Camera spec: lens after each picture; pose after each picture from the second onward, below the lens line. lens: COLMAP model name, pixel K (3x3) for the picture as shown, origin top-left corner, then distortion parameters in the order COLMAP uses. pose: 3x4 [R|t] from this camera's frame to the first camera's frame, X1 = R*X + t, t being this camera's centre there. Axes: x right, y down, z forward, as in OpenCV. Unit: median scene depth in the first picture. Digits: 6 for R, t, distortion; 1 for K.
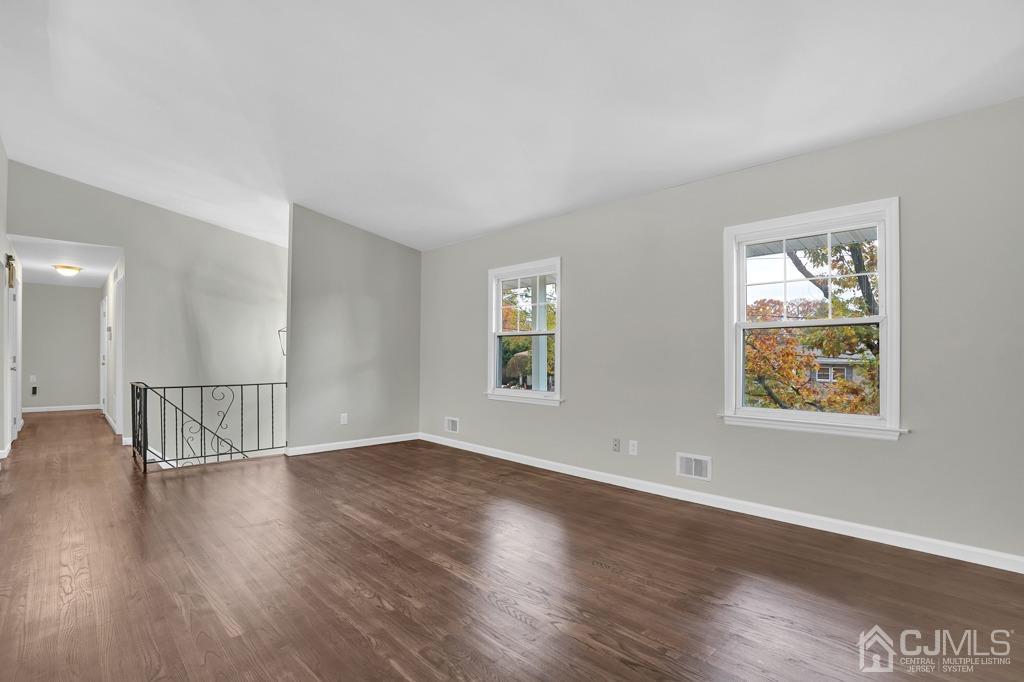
lens RADIAL K [[487.2, 0, 525.3], [0, 487.2, 342.1], [0, 0, 1]] dist [-0.063604, 0.023643]
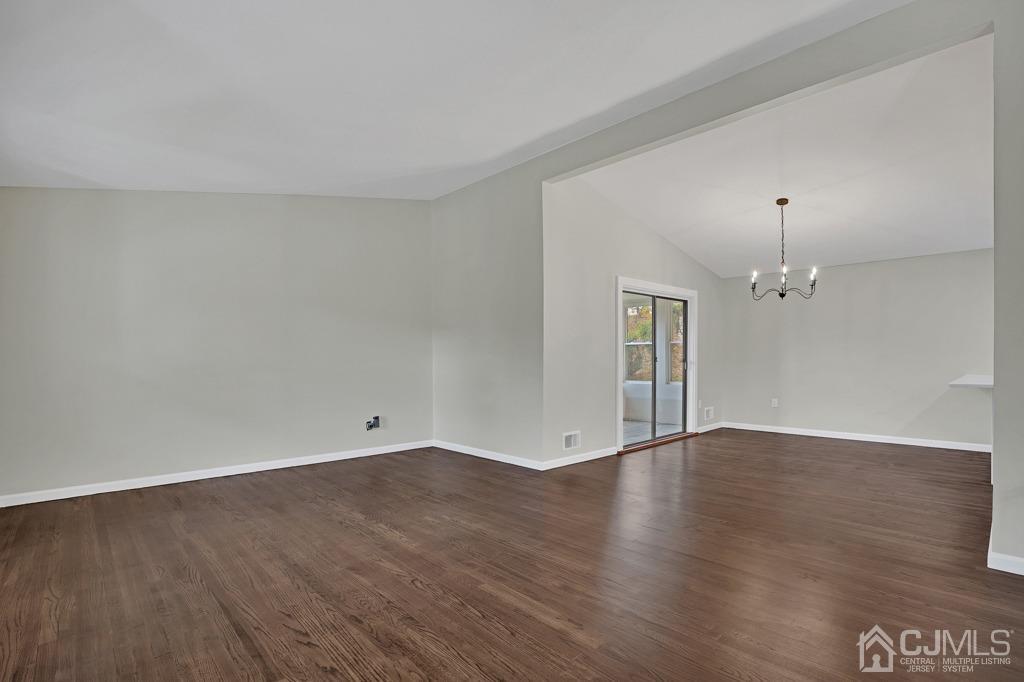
lens RADIAL K [[495.5, 0, 513.7], [0, 495.5, 346.1], [0, 0, 1]] dist [-0.068375, 0.021215]
pose [[-0.999289, 0.006497, 0.037130, -0.303705], [0.005057, 0.999236, -0.038752, 0.025833], [-0.037354, -0.038536, -0.998559, 1.396810]]
